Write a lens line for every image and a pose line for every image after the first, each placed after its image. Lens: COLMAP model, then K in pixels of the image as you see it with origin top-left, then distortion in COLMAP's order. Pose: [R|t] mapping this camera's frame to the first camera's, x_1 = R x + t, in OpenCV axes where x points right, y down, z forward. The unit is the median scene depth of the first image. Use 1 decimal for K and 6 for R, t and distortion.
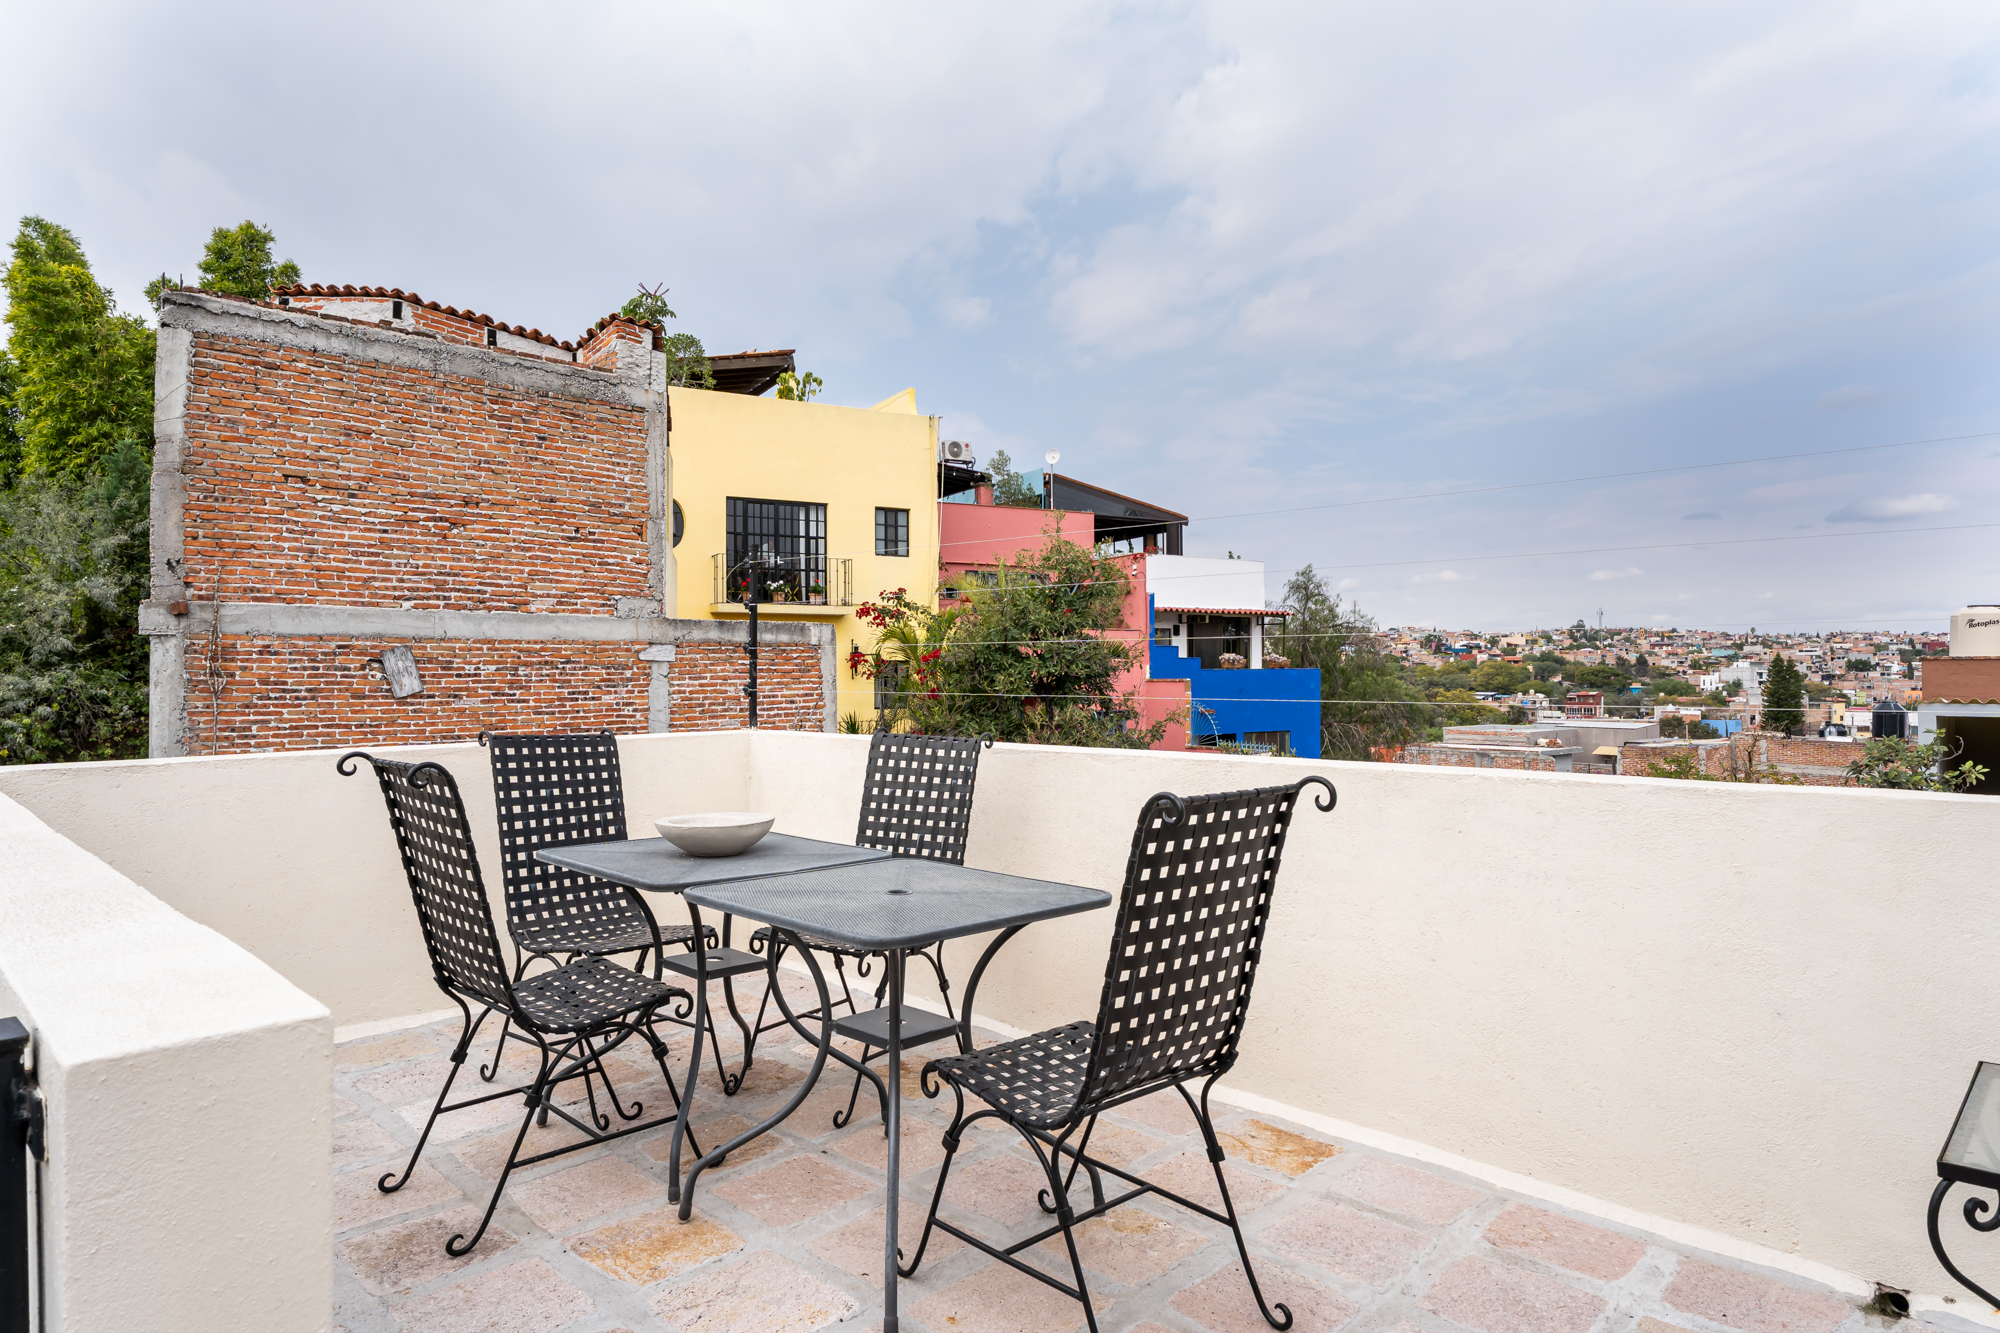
lens RADIAL K [[1146.2, 0, 994.6], [0, 1146.2, 667.9], [0, 0, 1]] dist [-0.019301, -0.000331]
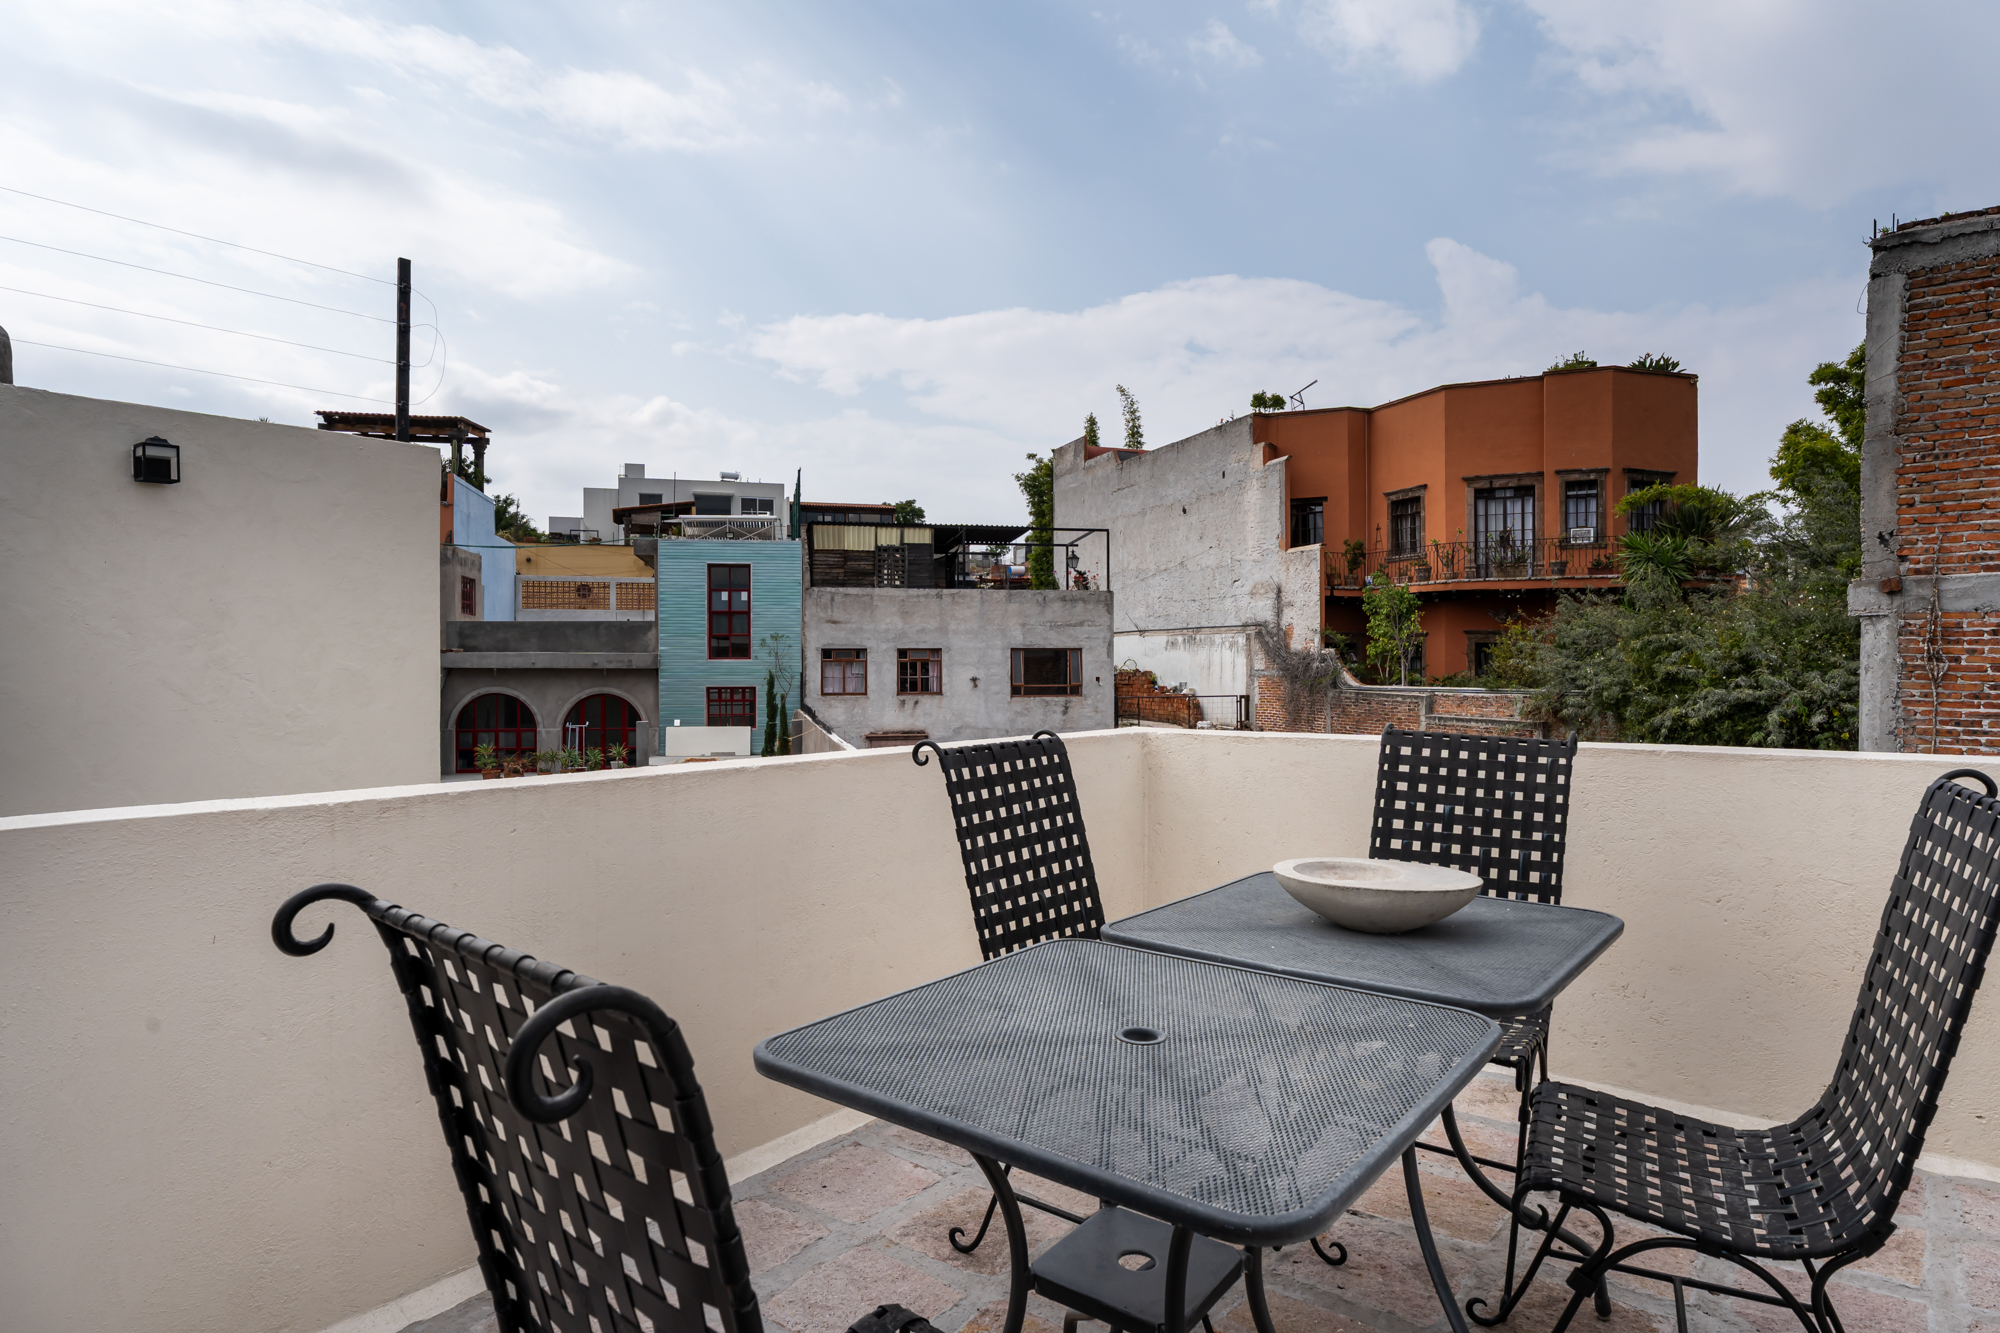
lens RADIAL K [[1146.2, 0, 999.1], [0, 1146.2, 669.2], [0, 0, 1]] dist [-0.019301, -0.000331]
pose [[0.093390, 0.008211, -0.995596, 0.109813], [0.005211, 0.999948, 0.008736, 0.002474], [0.995616, -0.006004, 0.093342, 0.206117]]
